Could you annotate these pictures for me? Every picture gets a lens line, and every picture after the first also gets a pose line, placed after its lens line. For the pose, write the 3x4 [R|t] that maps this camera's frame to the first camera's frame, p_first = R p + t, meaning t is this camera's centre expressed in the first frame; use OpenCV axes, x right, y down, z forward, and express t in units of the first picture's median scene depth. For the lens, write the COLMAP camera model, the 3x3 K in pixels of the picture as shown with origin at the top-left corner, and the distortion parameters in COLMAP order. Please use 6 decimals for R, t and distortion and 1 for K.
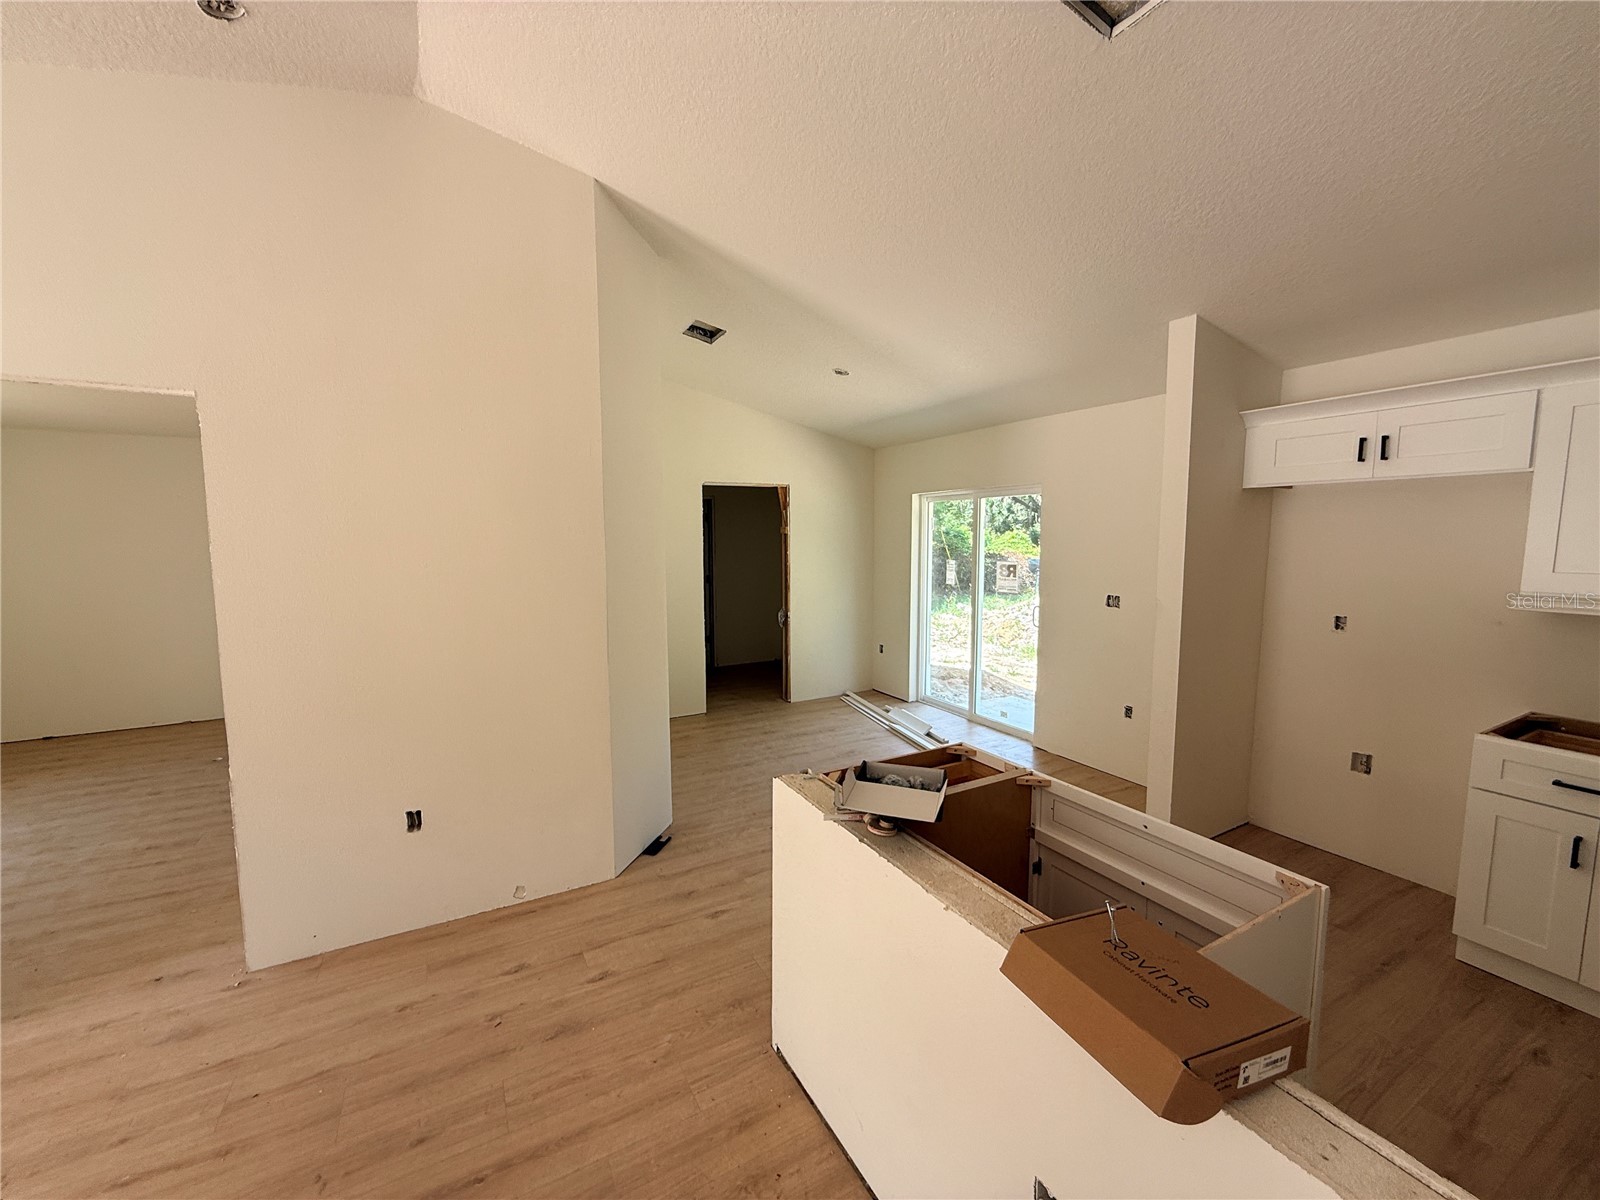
lens RADIAL K [[635.3, 0, 795.1], [0, 635.3, 598.3], [0, 0, 1]] dist [0.001157, -0.000765]
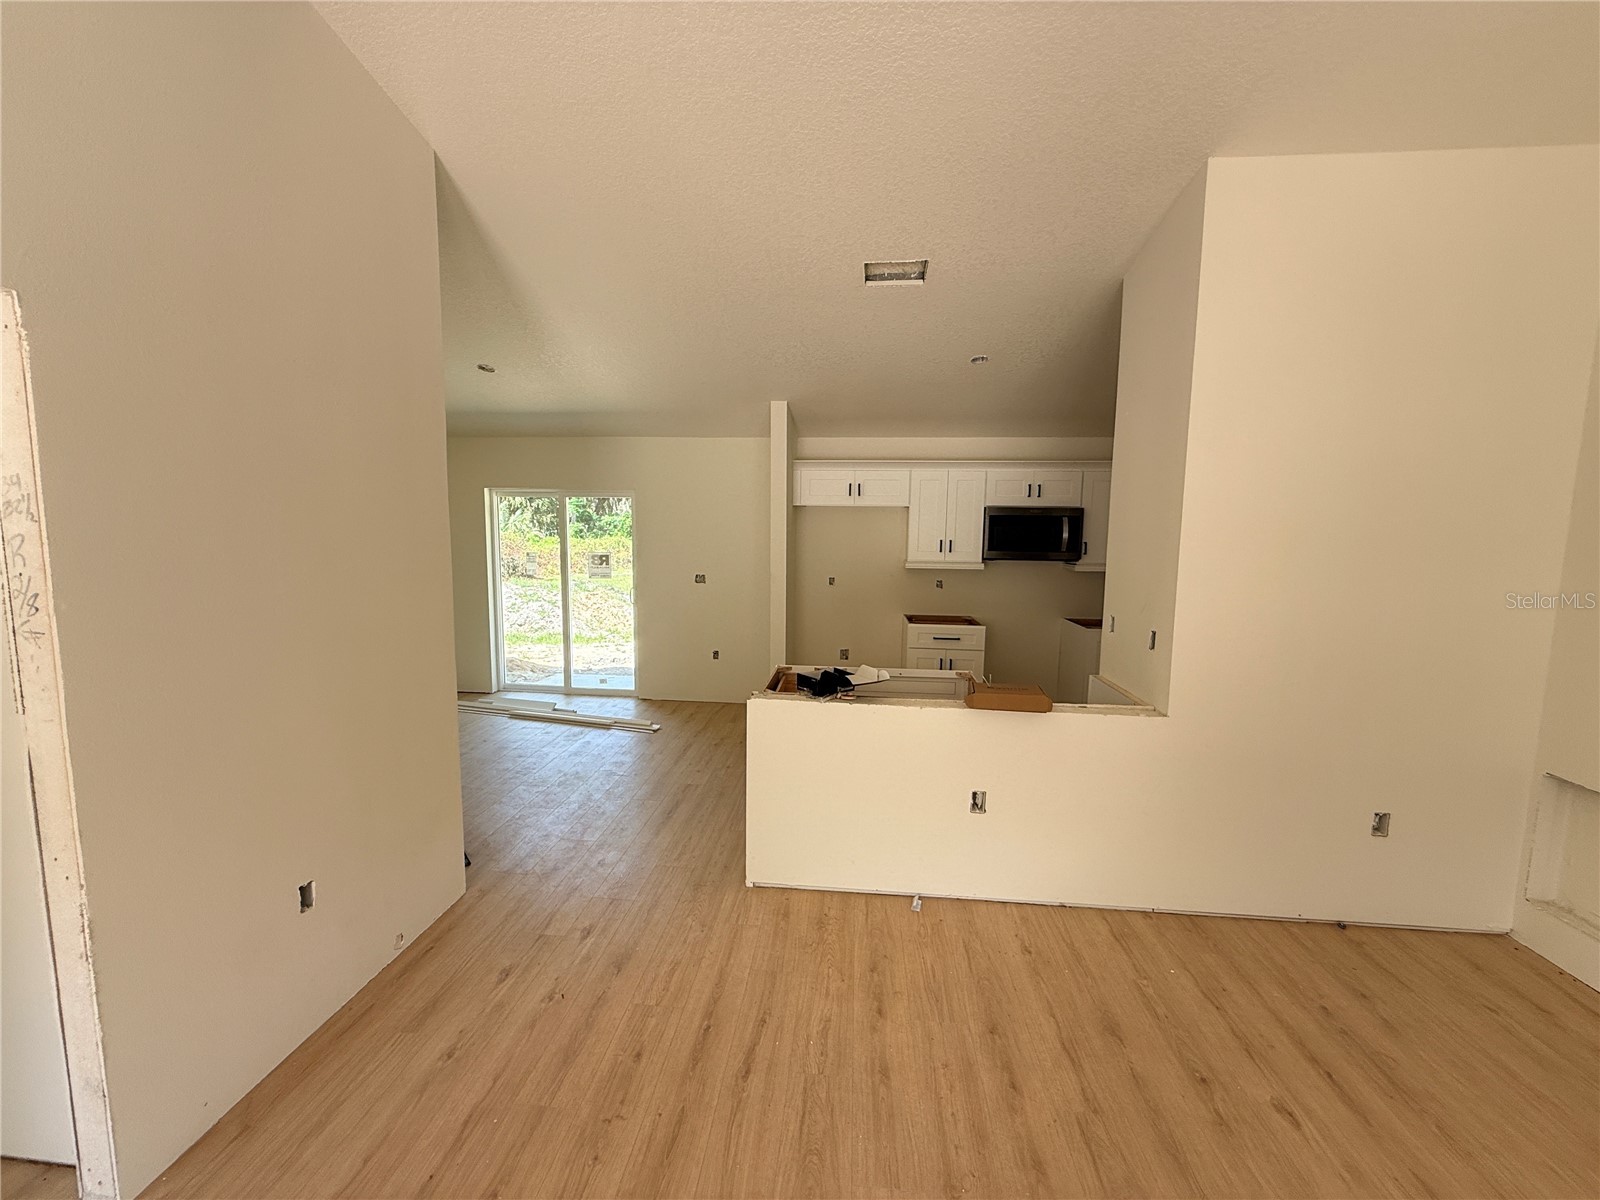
lens RADIAL K [[635.3, 0, 795.3], [0, 635.3, 598.4], [0, 0, 1]] dist [0.001157, -0.000765]
pose [[0.565204, -0.079992, 0.821064, -0.933756], [0.068655, 0.996396, 0.049812, -0.013706], [-0.822090, 0.028216, 0.568659, 0.053985]]
